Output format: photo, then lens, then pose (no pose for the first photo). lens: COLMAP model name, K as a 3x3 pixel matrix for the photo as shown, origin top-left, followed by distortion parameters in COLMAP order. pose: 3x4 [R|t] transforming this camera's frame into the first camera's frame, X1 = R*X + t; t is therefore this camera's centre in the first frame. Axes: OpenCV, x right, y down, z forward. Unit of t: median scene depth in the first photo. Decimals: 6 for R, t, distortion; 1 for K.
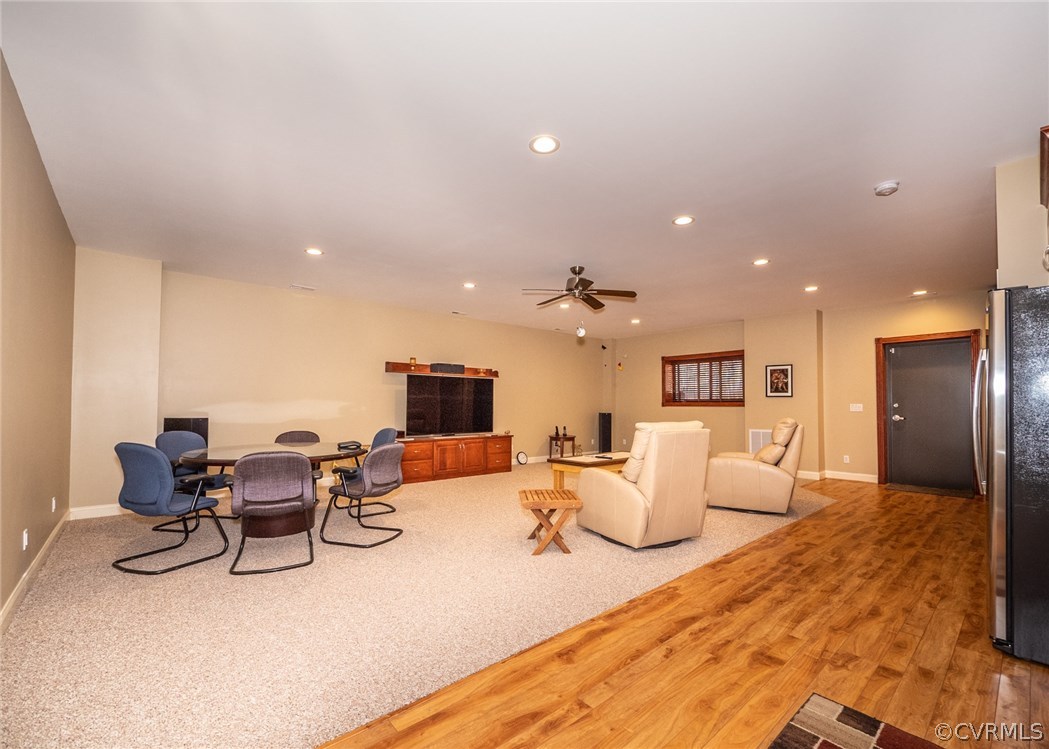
lens RADIAL K [[443.2, 0, 533.6], [0, 443.2, 389.3], [0, 0, 1]] dist [-0.000768, 0.000132]
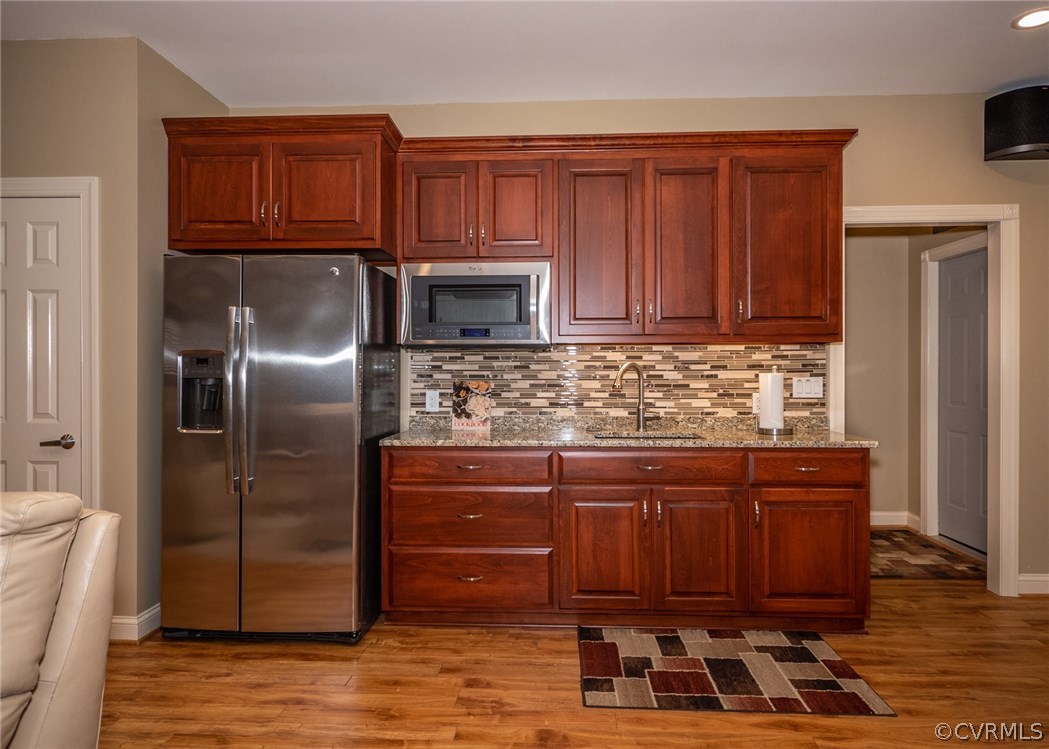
lens RADIAL K [[699.1, 0, 526.1], [0, 699.1, 367.3], [0, 0, 1]] dist [-0.000104, 0.000691]
pose [[-0.713912, -0.009500, 0.700171, -0.095487], [-0.029661, 0.999421, -0.016683, 0.010959], [-0.699607, -0.032678, -0.713780, 0.766008]]
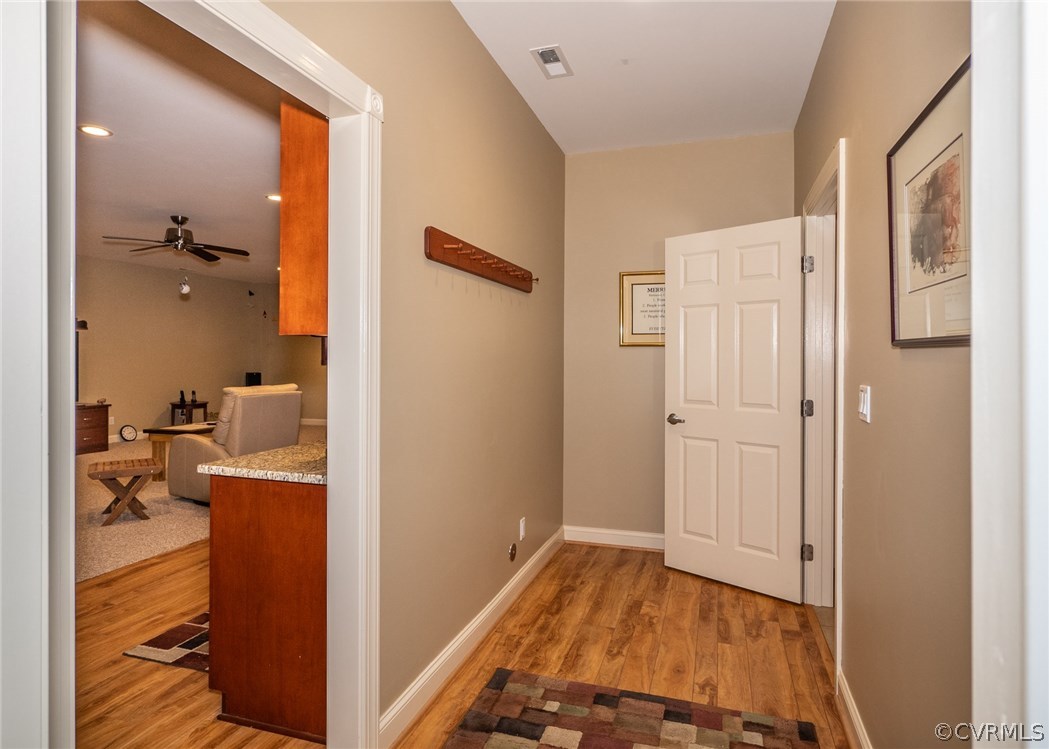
lens RADIAL K [[578.0, 0, 529.8], [0, 578.0, 357.5], [0, 0, 1]] dist [0.003176, 0.000480]
pose [[0.860834, -0.003816, 0.508872, 0.112871], [-0.015297, 0.999326, 0.033371, -0.038394], [-0.508656, -0.036511, 0.860195, -0.394286]]
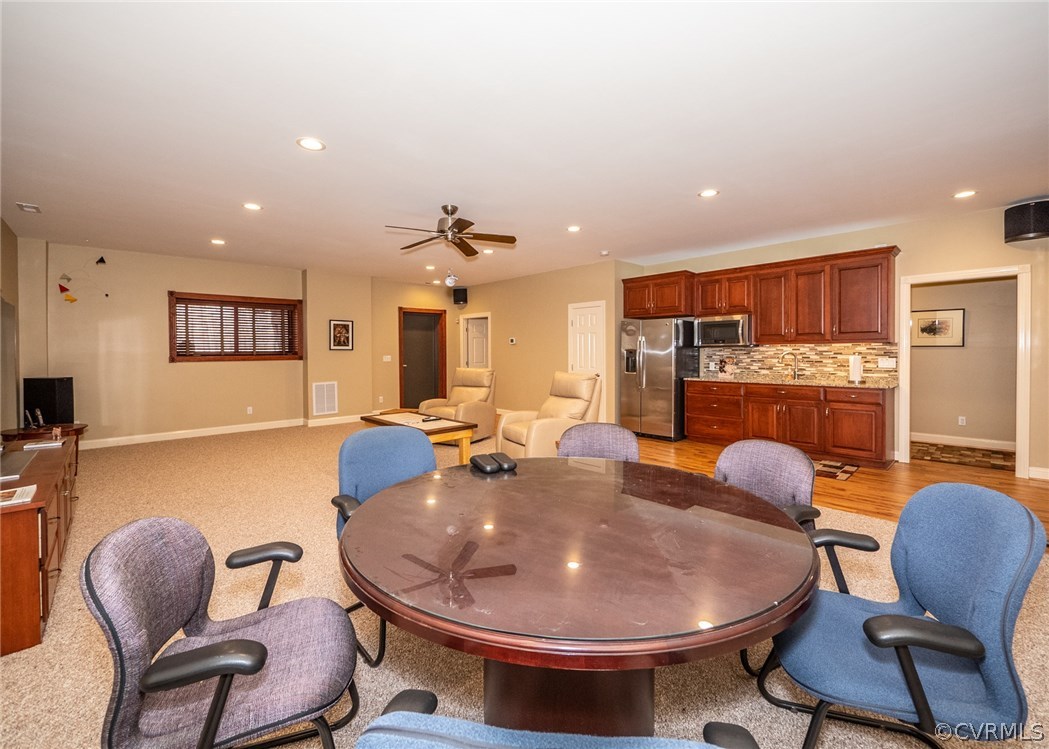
lens RADIAL K [[440.9, 0, 529.4], [0, 440.9, 354.6], [0, 0, 1]] dist [-0.002927, -0.000686]
pose [[-0.017387, -0.015008, 0.999736, -0.789735], [-0.027901, 0.999505, 0.014519, 0.000071], [-0.999459, -0.027641, -0.017798, 0.854012]]
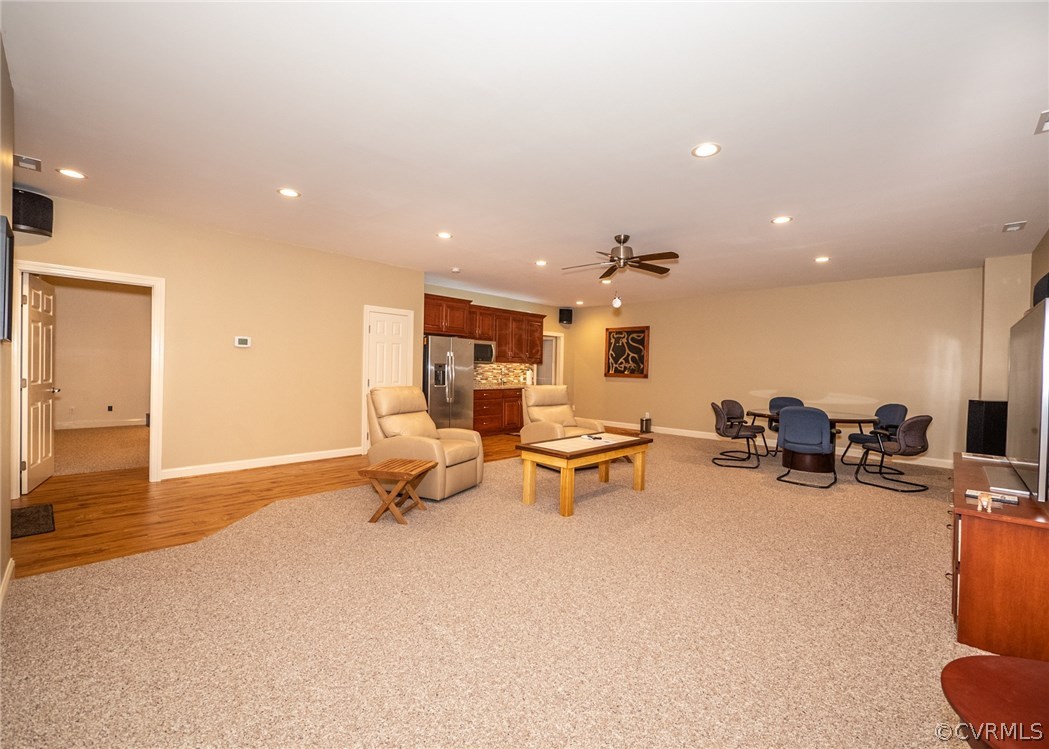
lens RADIAL K [[443.2, 0, 533.6], [0, 443.2, 389.3], [0, 0, 1]] dist [-0.000768, 0.000132]
pose [[-0.996458, -0.027512, -0.079464, 0.360212], [-0.028705, 0.999491, 0.013913, 0.048629], [0.079041, 0.016145, -0.996741, 1.965199]]
